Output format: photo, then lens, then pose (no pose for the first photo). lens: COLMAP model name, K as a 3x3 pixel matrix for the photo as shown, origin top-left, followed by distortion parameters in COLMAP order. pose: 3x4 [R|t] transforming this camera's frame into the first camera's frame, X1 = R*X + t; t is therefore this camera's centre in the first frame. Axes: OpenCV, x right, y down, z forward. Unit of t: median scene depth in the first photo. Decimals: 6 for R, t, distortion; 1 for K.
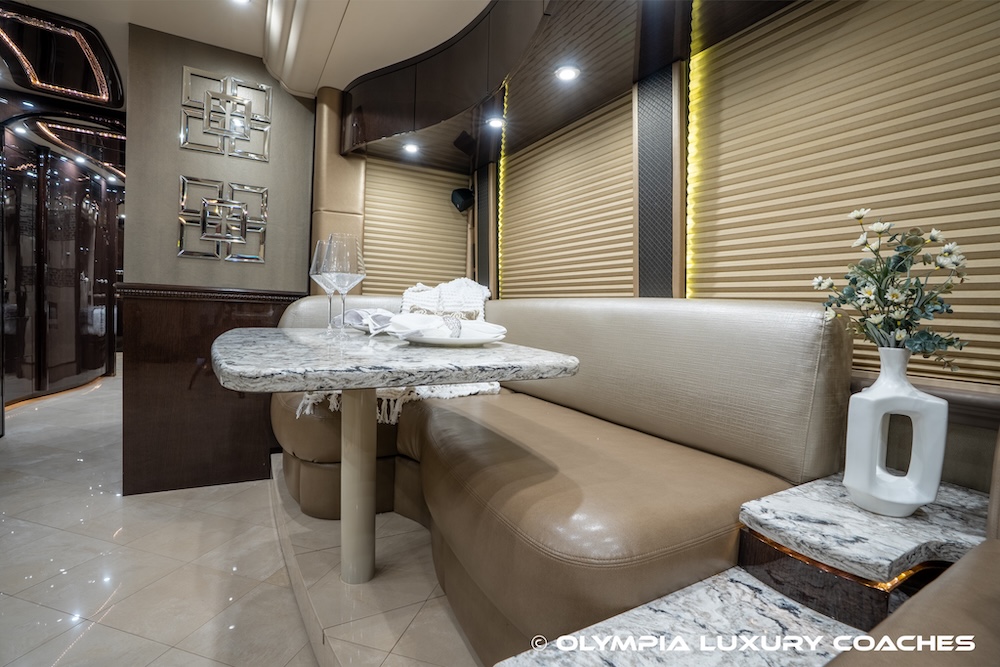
lens RADIAL K [[461.3, 0, 503.3], [0, 461.3, 328.1], [0, 0, 1]] dist [-0.070917, 0.028596]
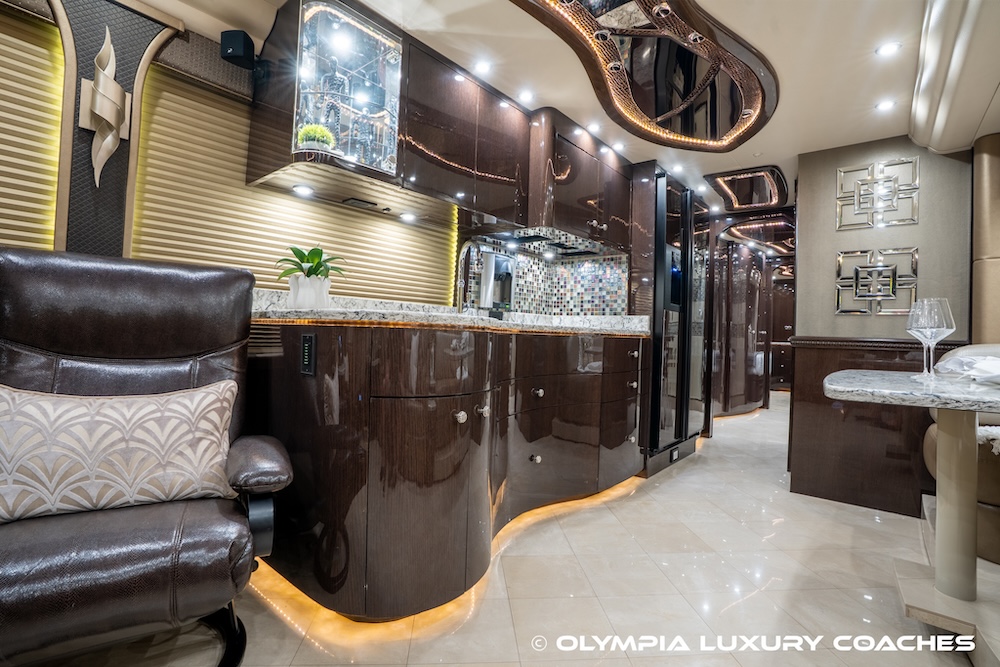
lens RADIAL K [[464.4, 0, 499.9], [0, 464.4, 330.4], [0, 0, 1]] dist [-0.072653, 0.028888]
pose [[0.337150, -0.038156, -0.940677, 0.145165], [-0.052700, 0.996847, -0.059322, 0.010891], [0.939975, 0.069574, 0.334076, -0.303306]]
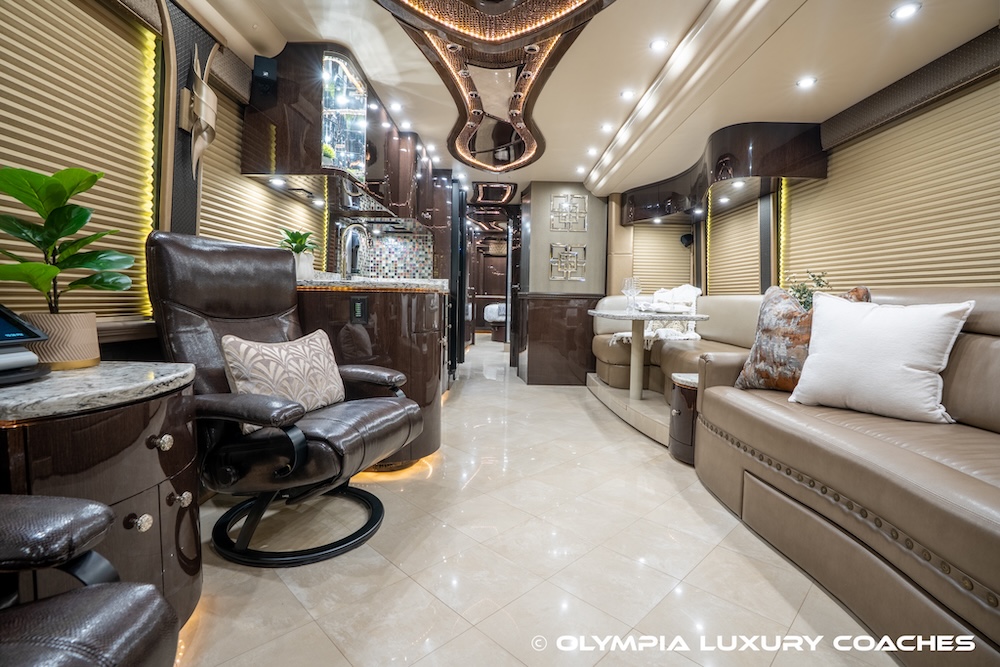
lens RADIAL K [[464.4, 0, 499.9], [0, 464.4, 330.4], [0, 0, 1]] dist [-0.072653, 0.028888]
pose [[0.861702, 0.010276, -0.507311, 0.214122], [-0.000652, 0.999816, 0.019145, 0.044000], [0.507415, -0.016167, 0.861550, -1.023274]]
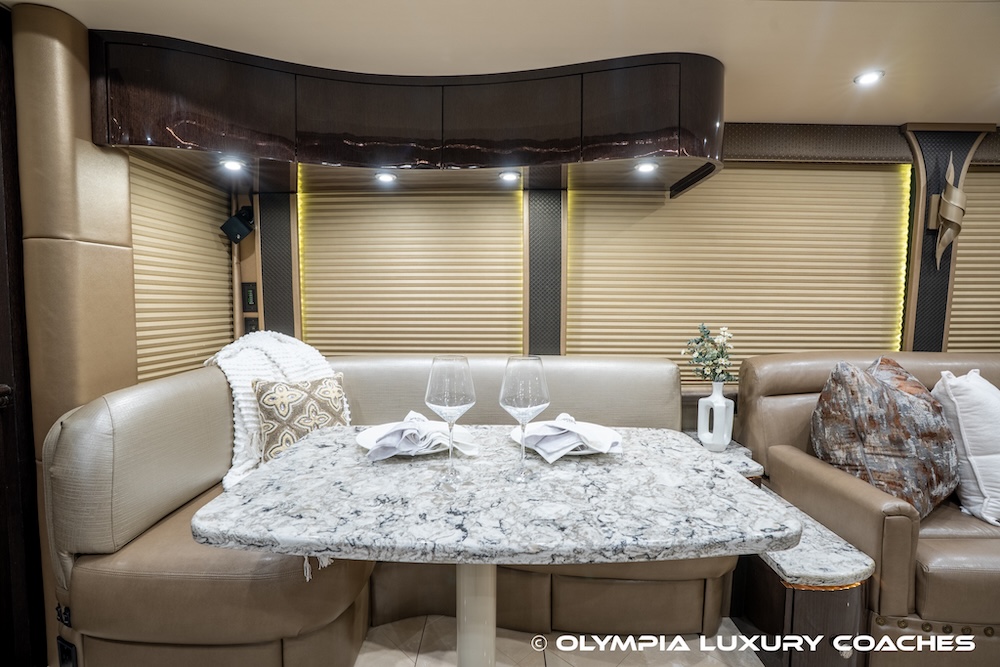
lens RADIAL K [[464.4, 0, 499.9], [0, 464.4, 330.4], [0, 0, 1]] dist [-0.072653, 0.028888]
pose [[0.501329, -0.087745, 0.860796, -0.595233], [0.049592, 0.996123, 0.072658, -0.155066], [-0.863834, 0.006263, 0.503737, 0.257681]]
